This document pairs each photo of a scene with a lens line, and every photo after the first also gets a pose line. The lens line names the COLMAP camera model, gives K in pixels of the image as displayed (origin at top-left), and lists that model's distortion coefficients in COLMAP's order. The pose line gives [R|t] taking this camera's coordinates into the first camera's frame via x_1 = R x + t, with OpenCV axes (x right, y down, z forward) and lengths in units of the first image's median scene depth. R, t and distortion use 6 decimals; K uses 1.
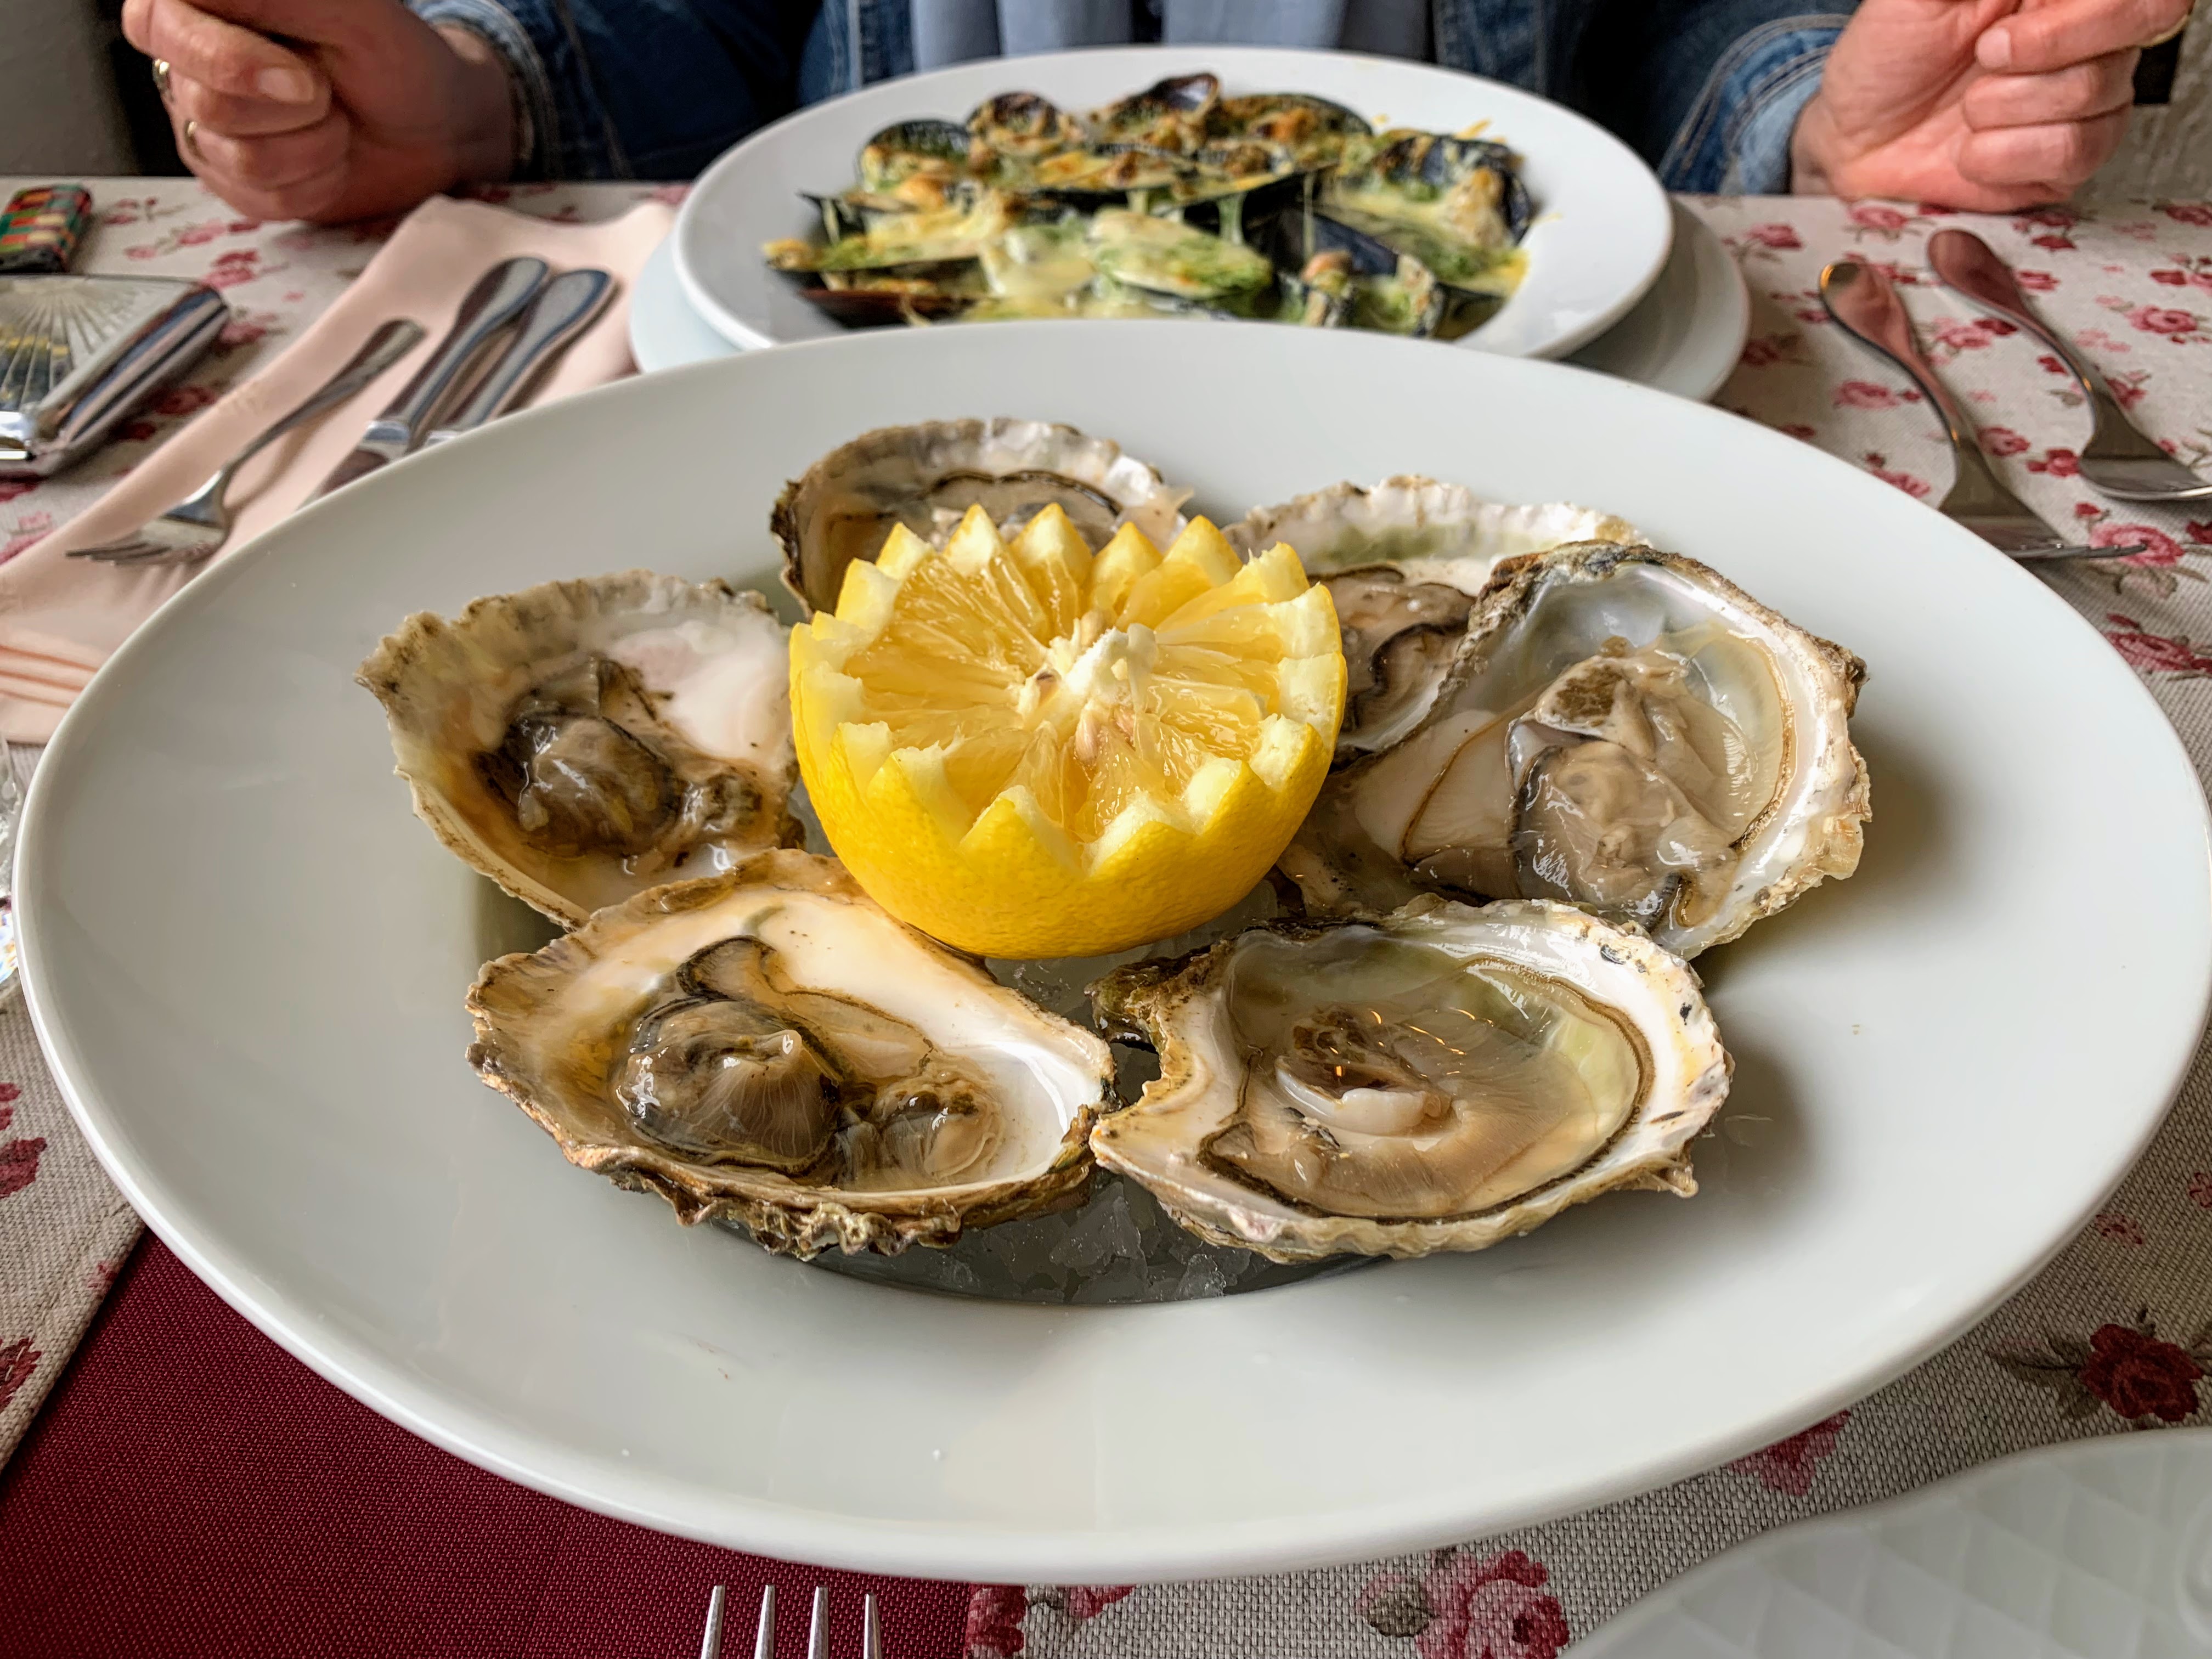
lens RADIAL K [[1659.8, 0, 1099.8], [0, 1659.8, 831.2], [0, 0, 1]] dist [-0.018057, -0.001972]
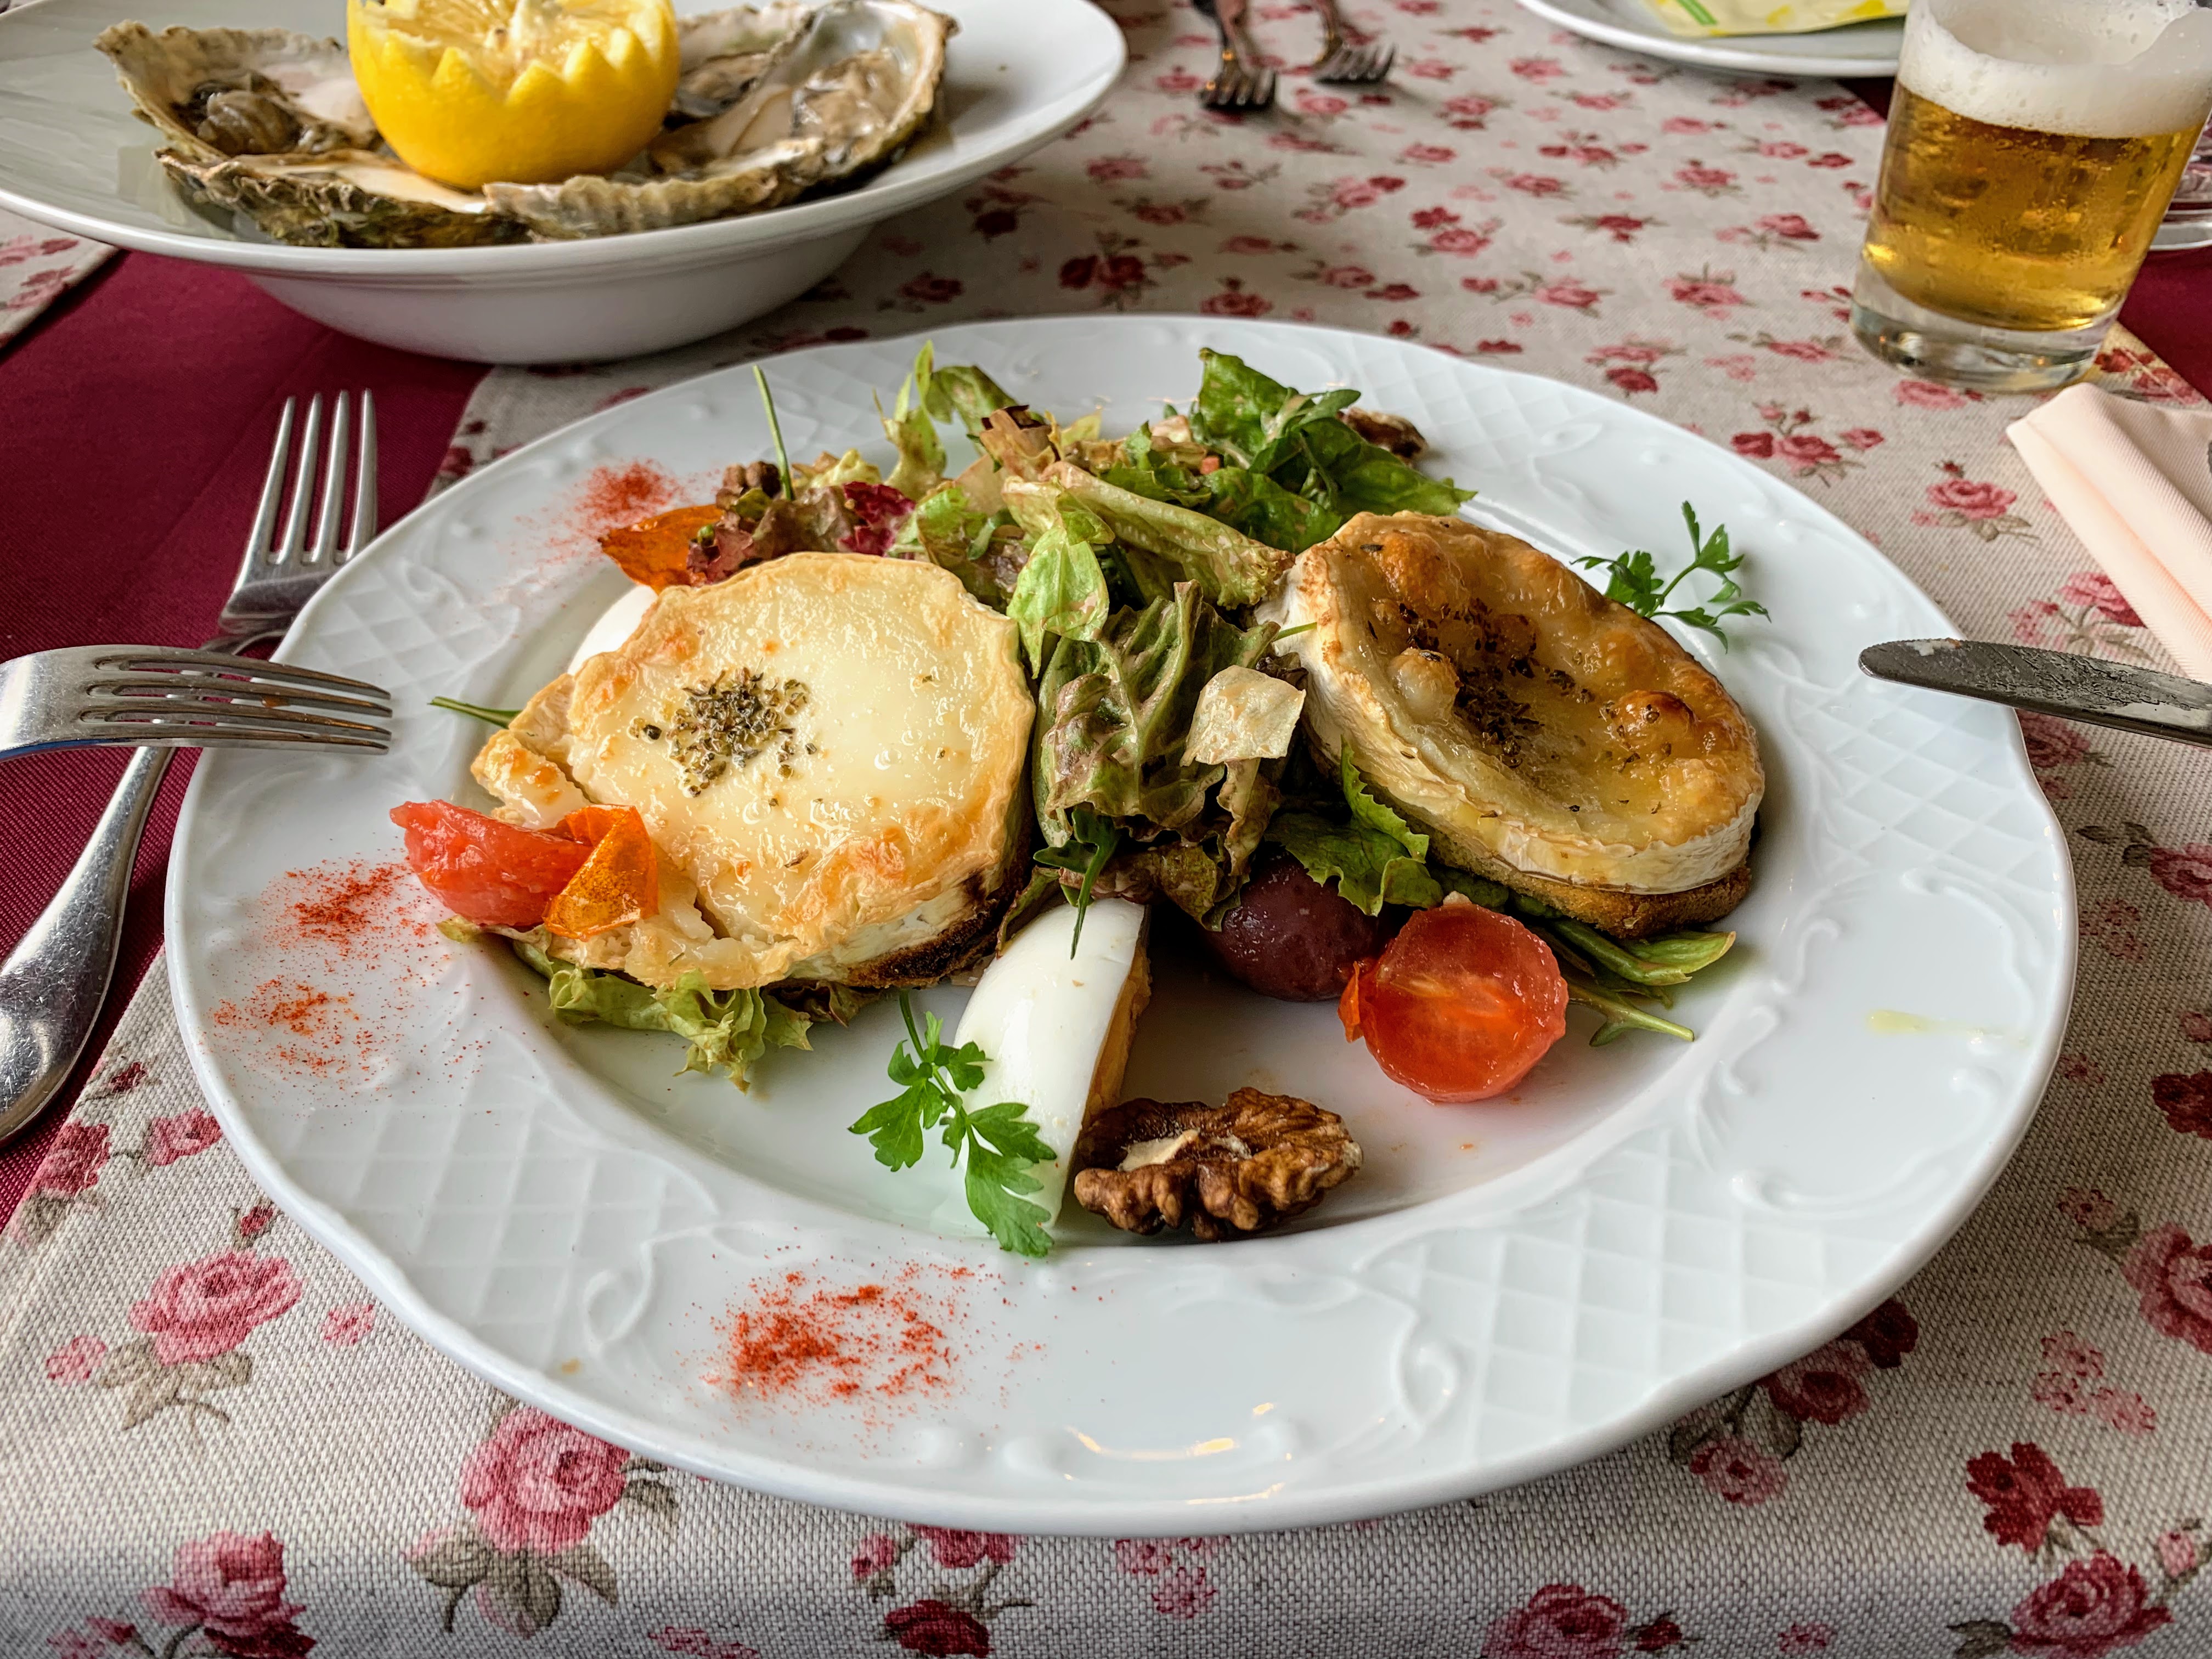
lens RADIAL K [[1659.8, 0, 1112.2], [0, 1659.8, 834.6], [0, 0, 1]] dist [-0.018057, -0.001972]
pose [[0.995491, -0.041953, 0.085078, 0.294799], [0.041125, 0.999088, 0.011460, 0.520947], [-0.085482, -0.007909, 0.996308, -0.555205]]
